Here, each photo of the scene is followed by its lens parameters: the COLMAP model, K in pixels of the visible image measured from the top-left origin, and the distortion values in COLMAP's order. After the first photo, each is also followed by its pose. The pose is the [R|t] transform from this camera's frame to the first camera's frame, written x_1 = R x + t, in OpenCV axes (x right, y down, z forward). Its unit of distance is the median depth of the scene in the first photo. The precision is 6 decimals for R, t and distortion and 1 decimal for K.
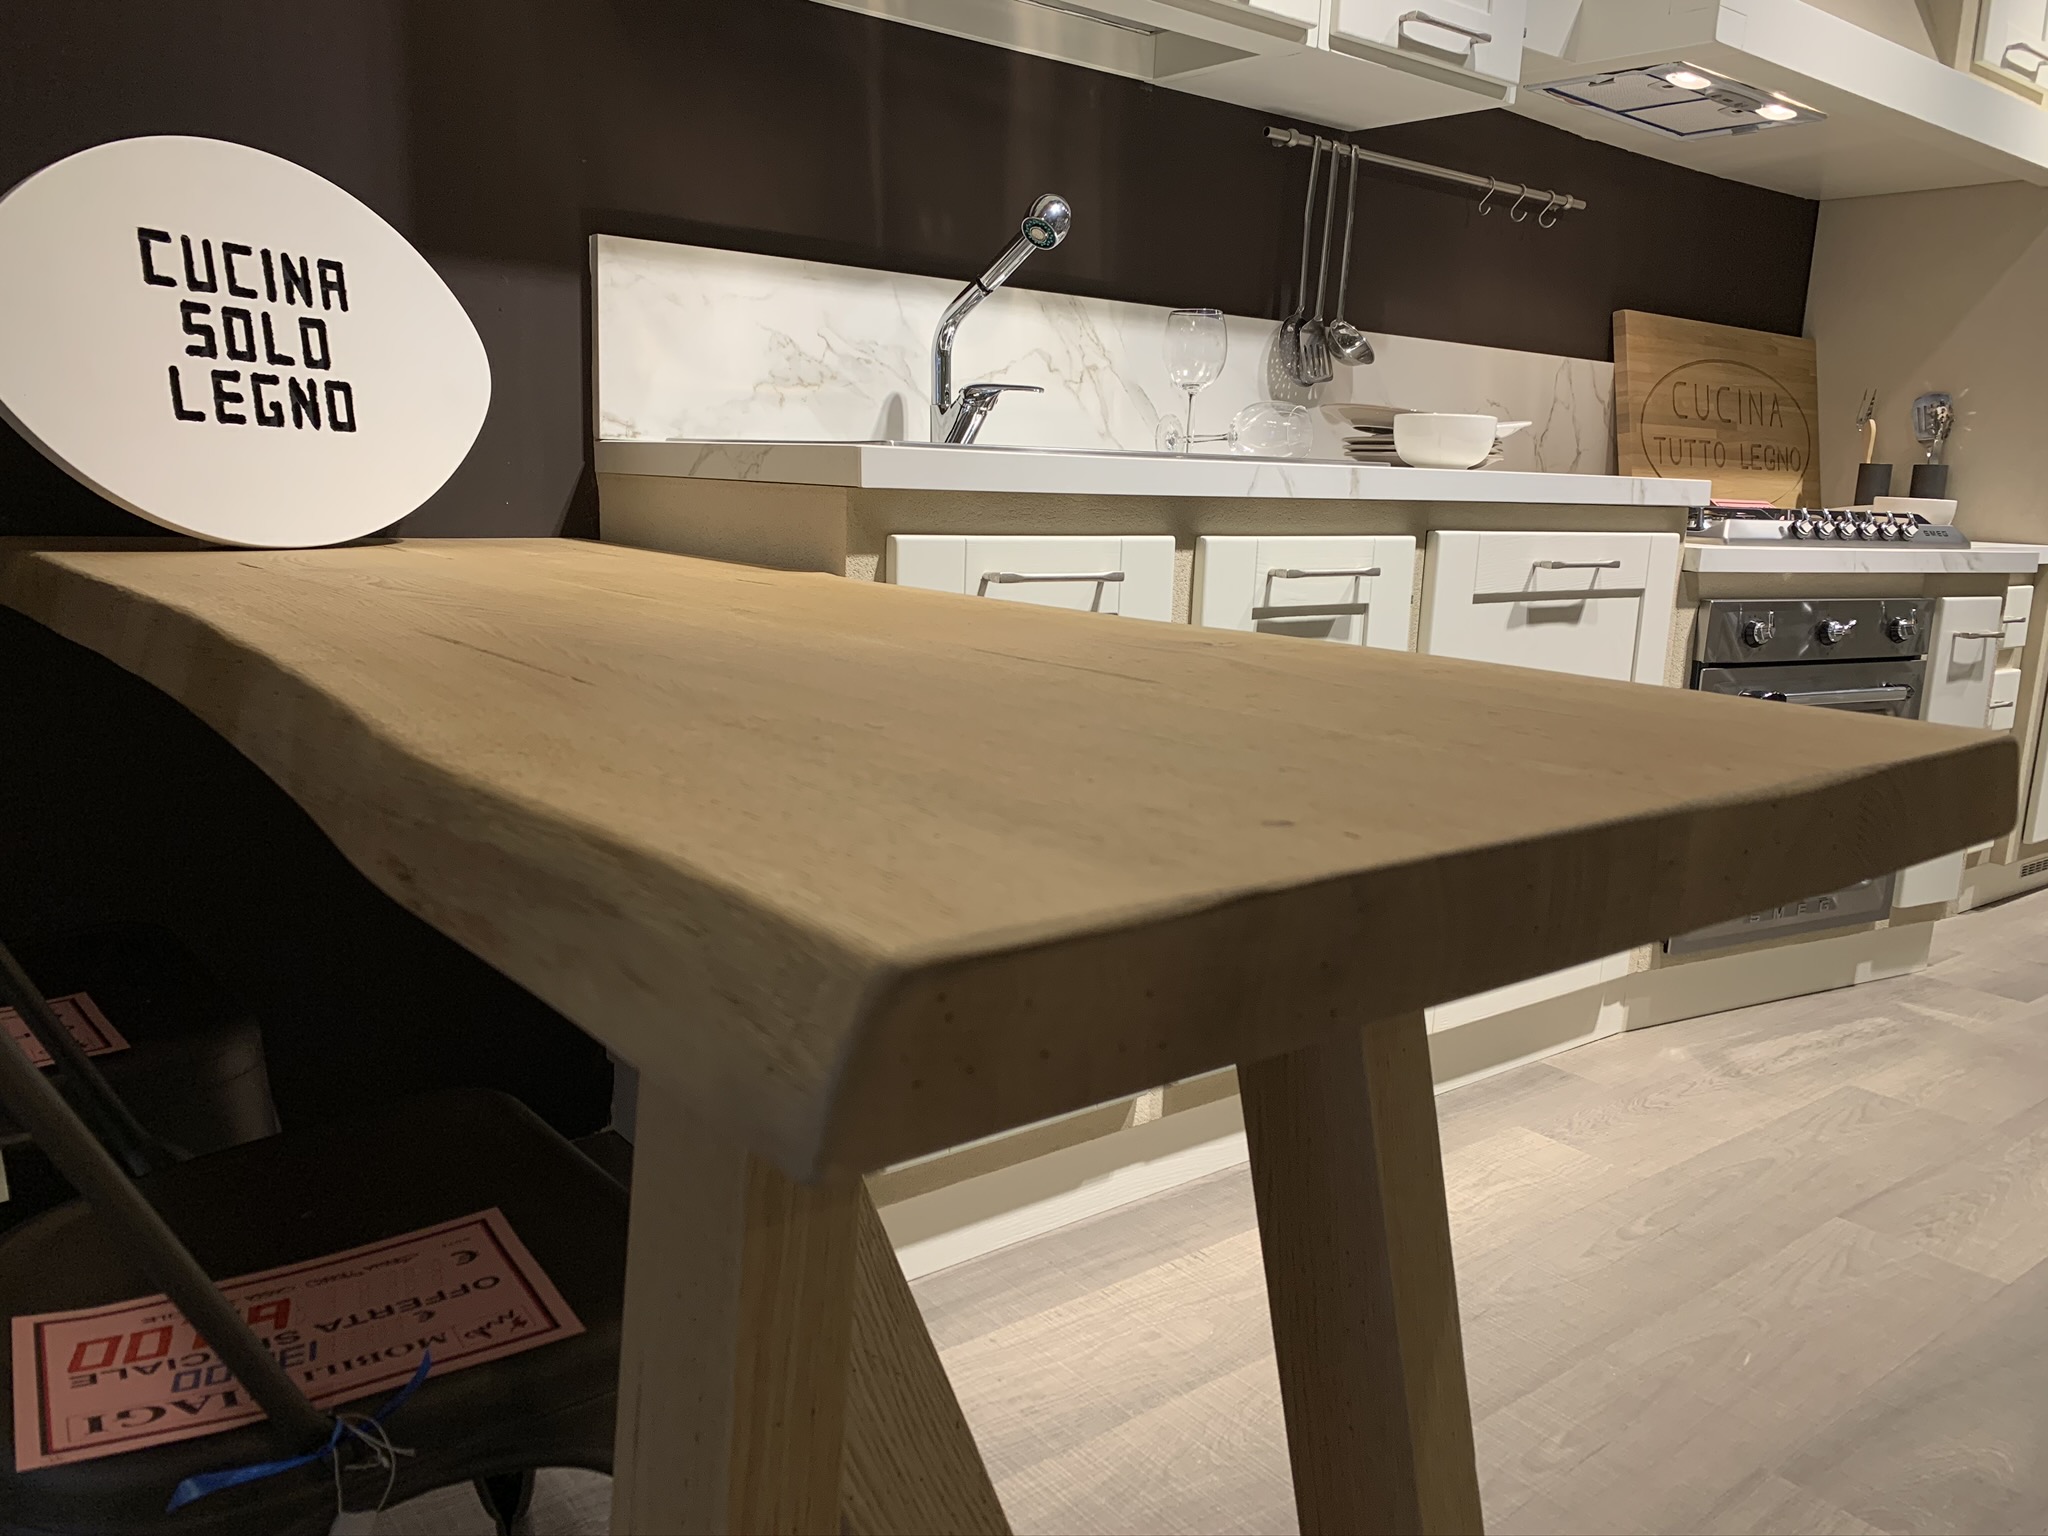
lens RADIAL K [[1567.0, 0, 1024.0], [0, 1567.0, 768.0], [0, 0, 1]] dist [0.029343, -0.013950]
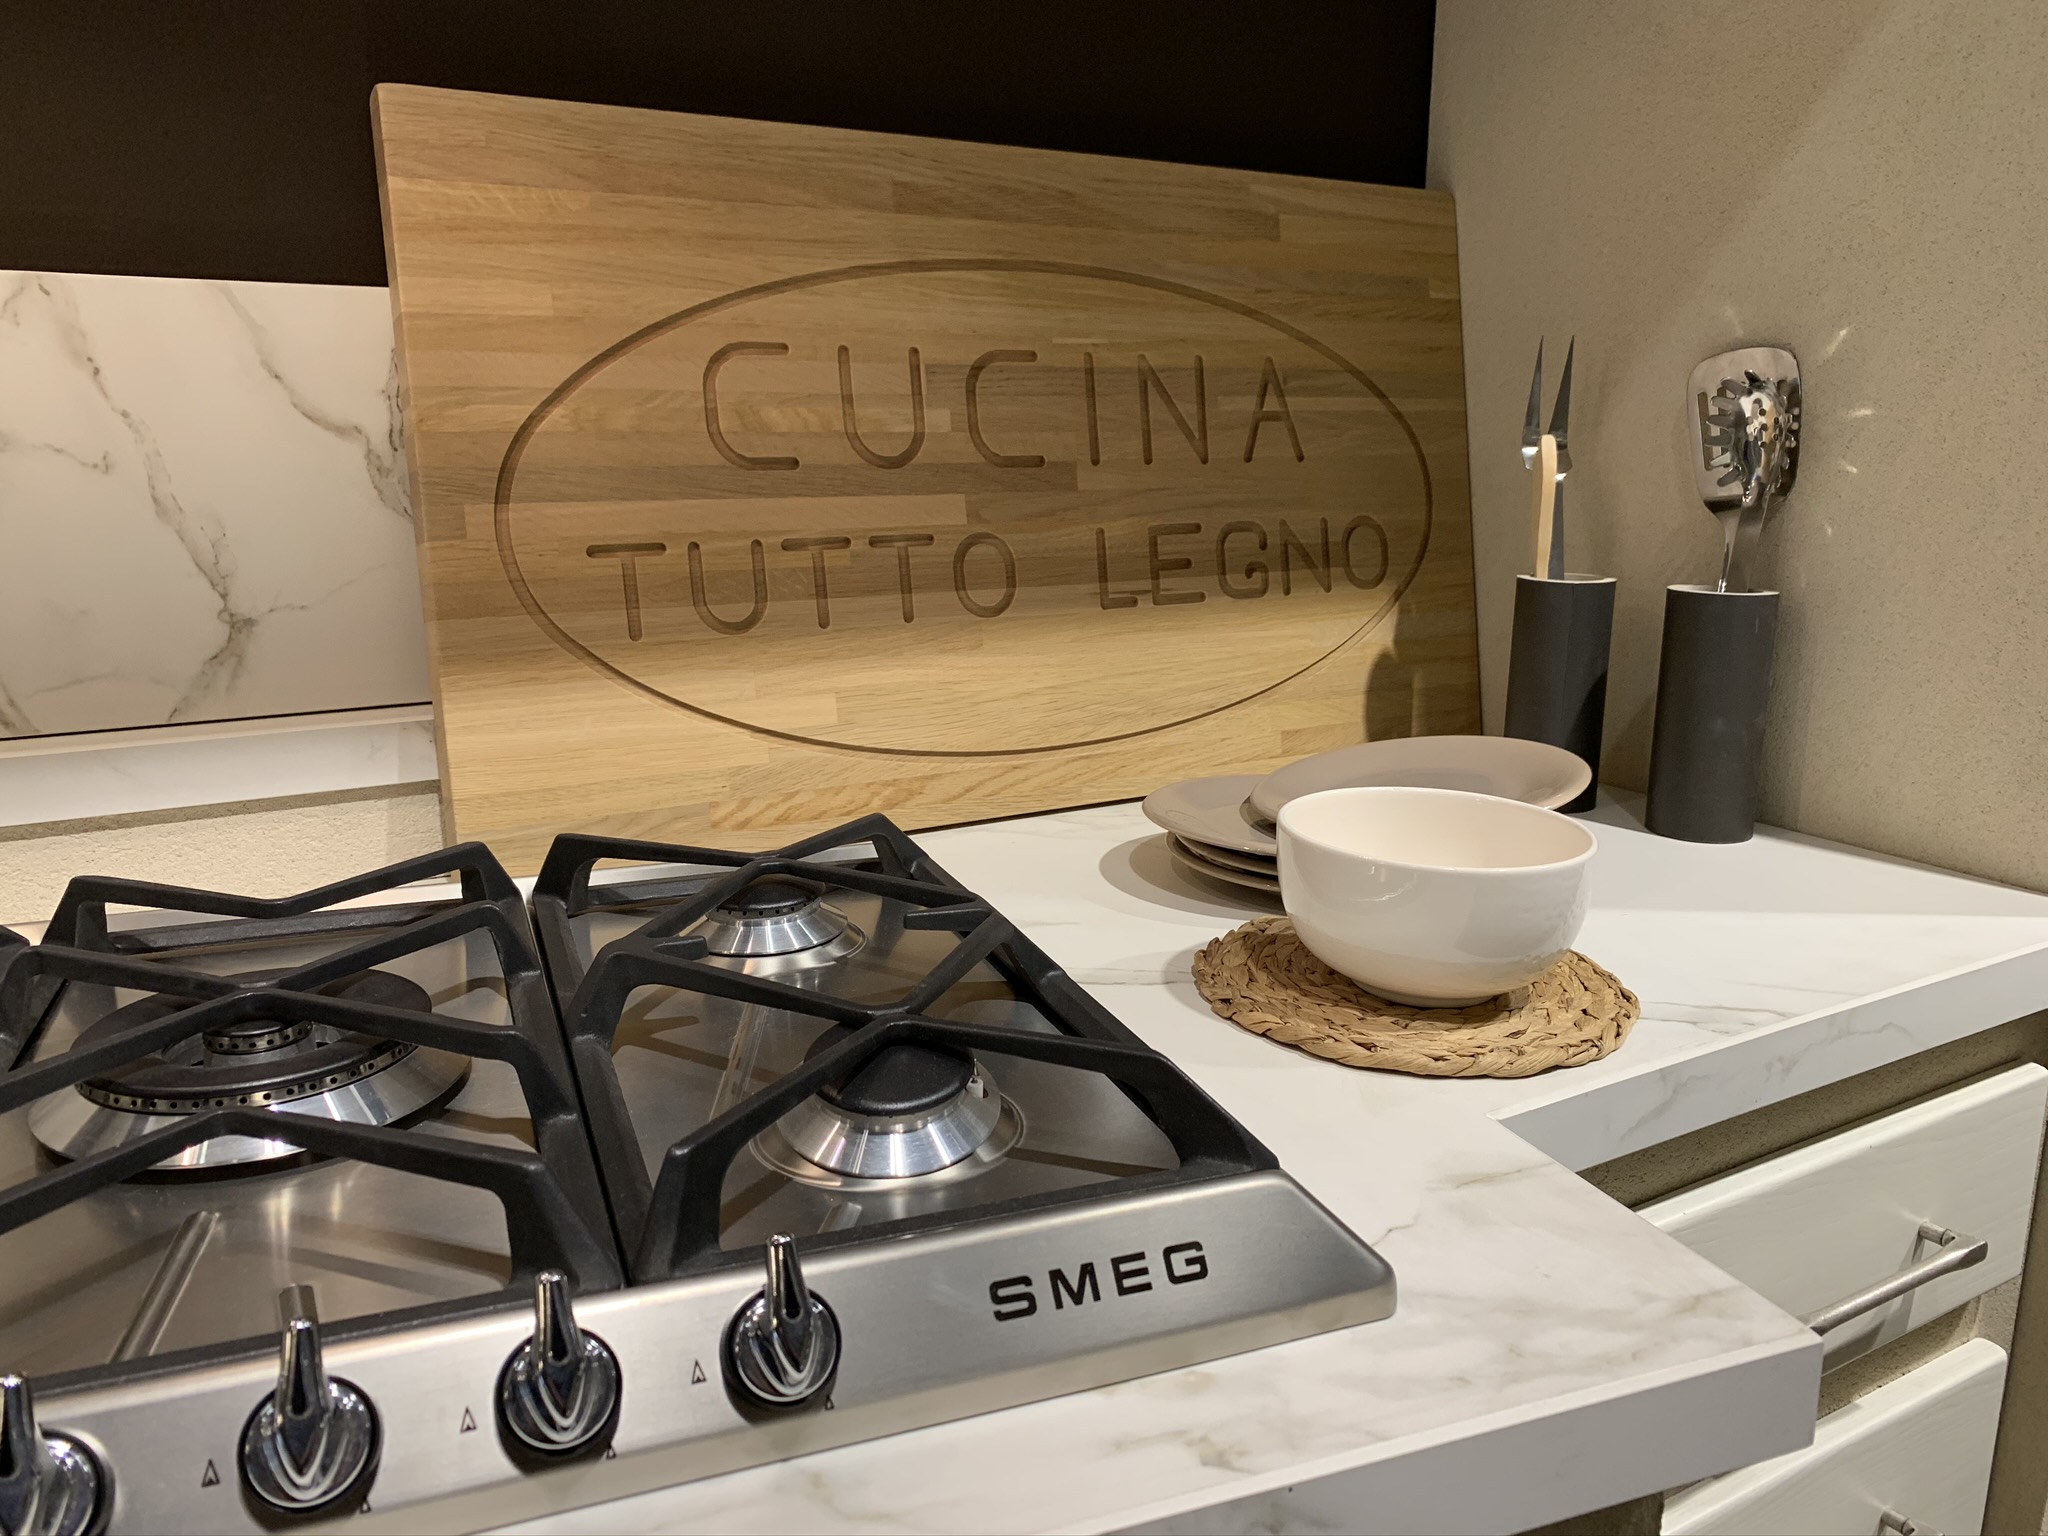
lens RADIAL K [[1541.0, 0, 1029.1], [0, 1541.0, 757.7], [0, 0, 1]] dist [0.012245, -0.022563]
pose [[0.990313, -0.000025, -0.138854, 0.773201], [0.004644, 0.999447, 0.032939, -0.272297], [0.138776, -0.033265, 0.989765, 1.108815]]
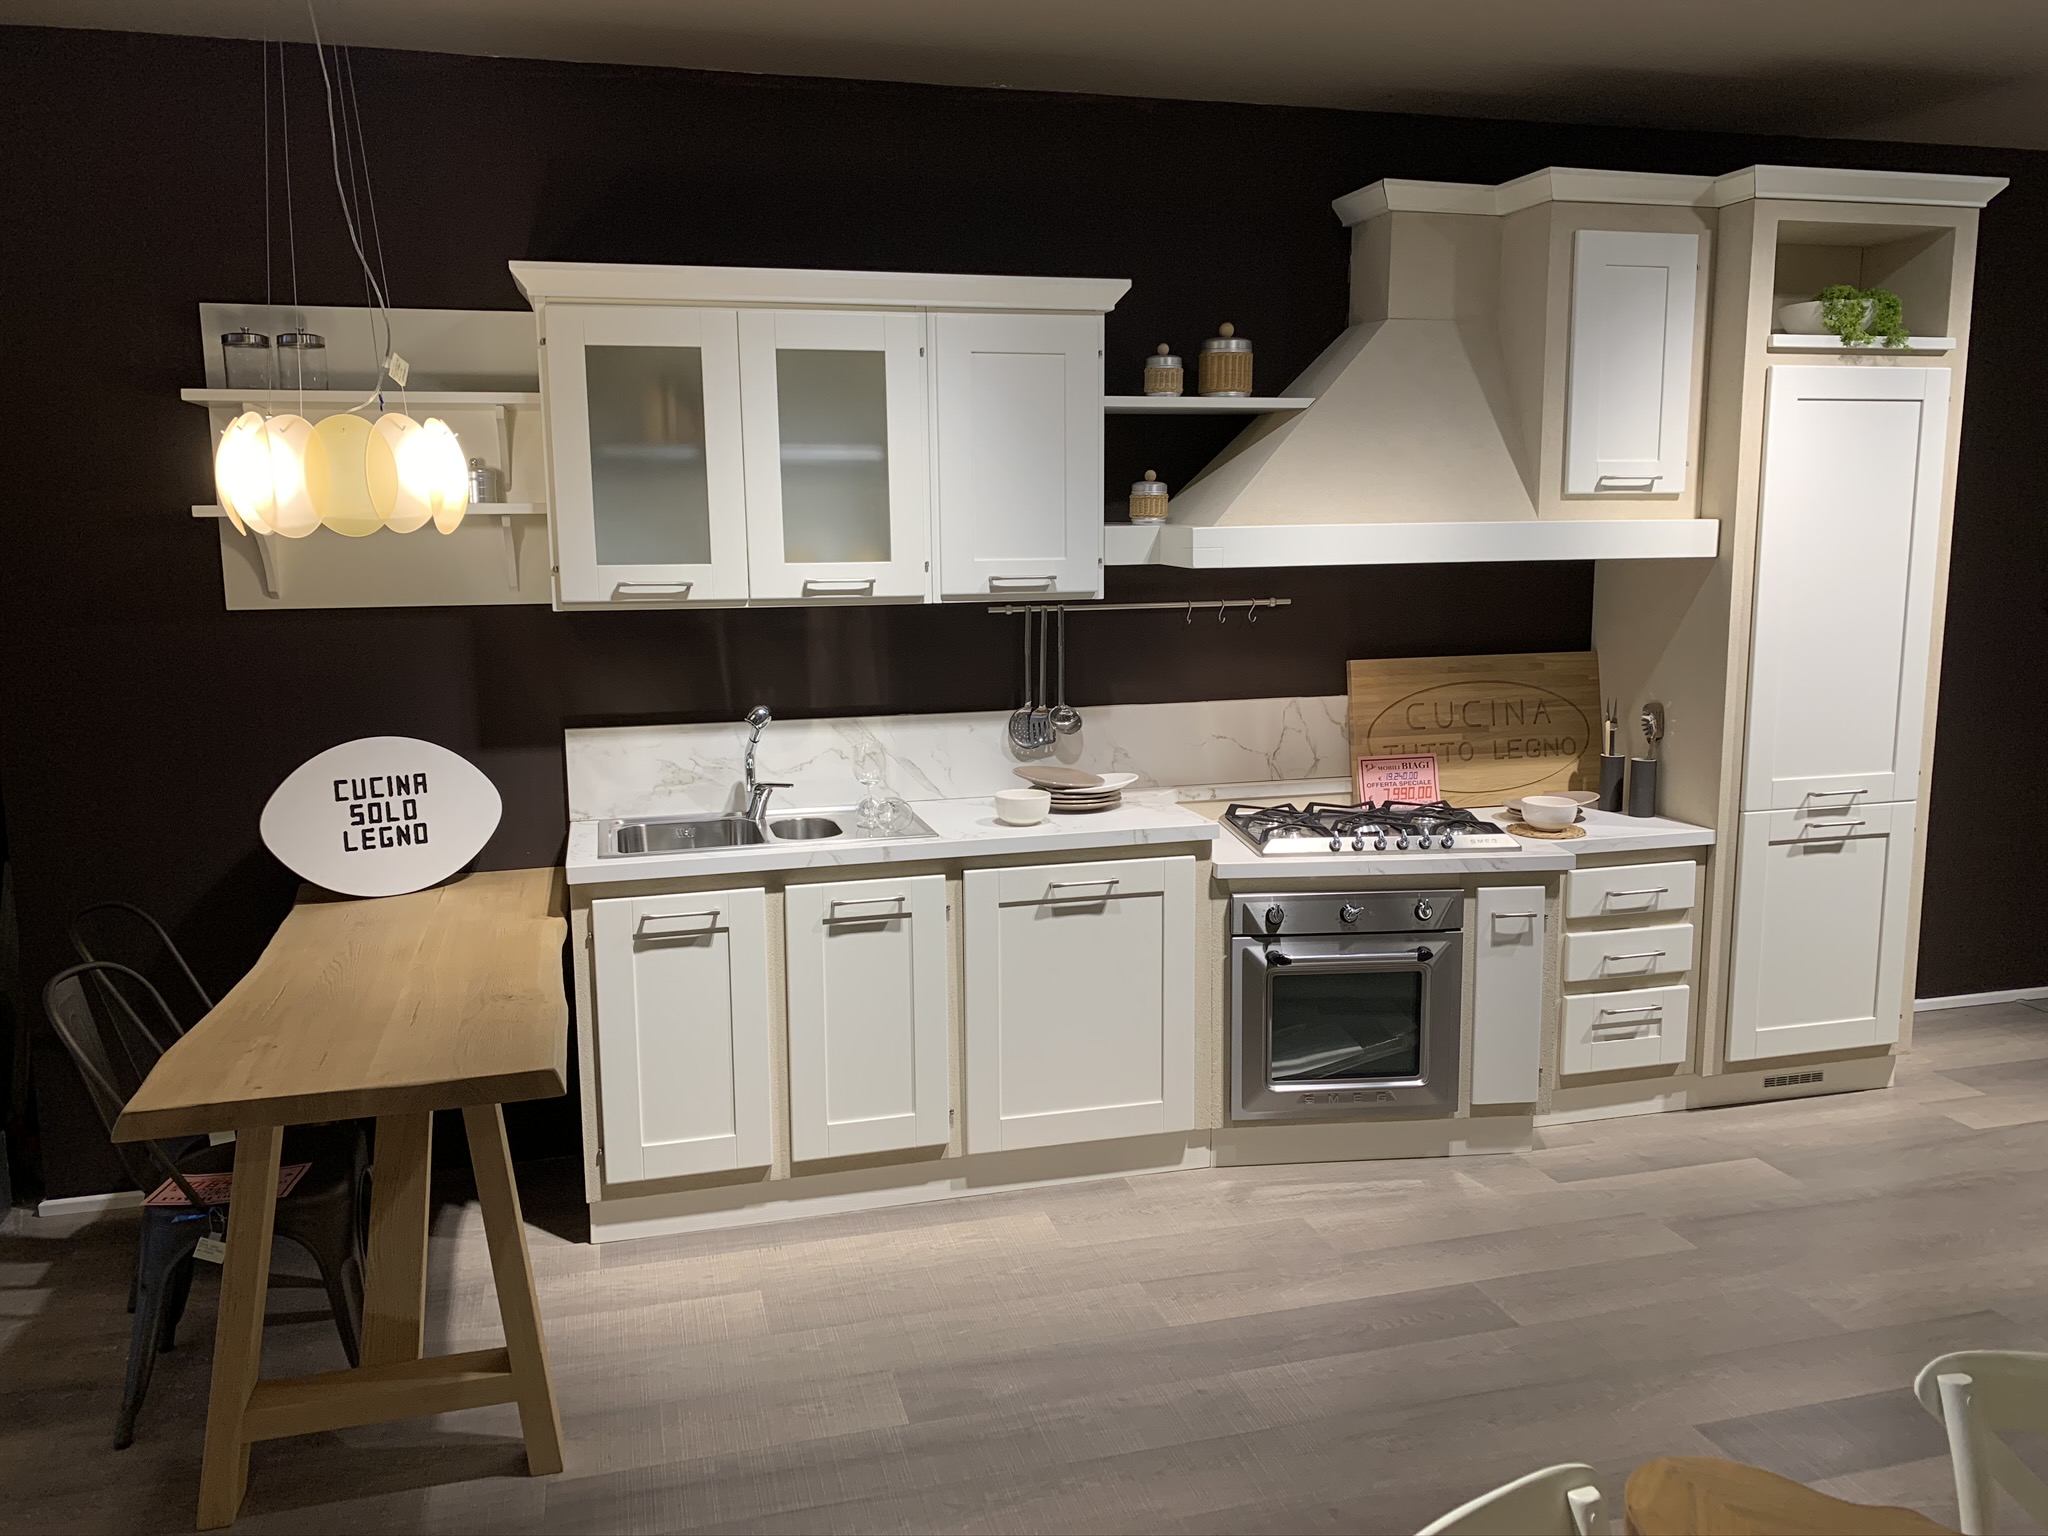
lens RADIAL K [[1569.4, 0, 1024.0], [0, 1569.4, 768.0], [0, 0, 1]] dist [0.159117, -0.461688]
pose [[0.912253, 0.013648, -0.409401, 1.025783], [-0.029566, 0.999032, -0.032575, -0.203362], [0.408560, 0.041821, 0.911773, -0.616668]]
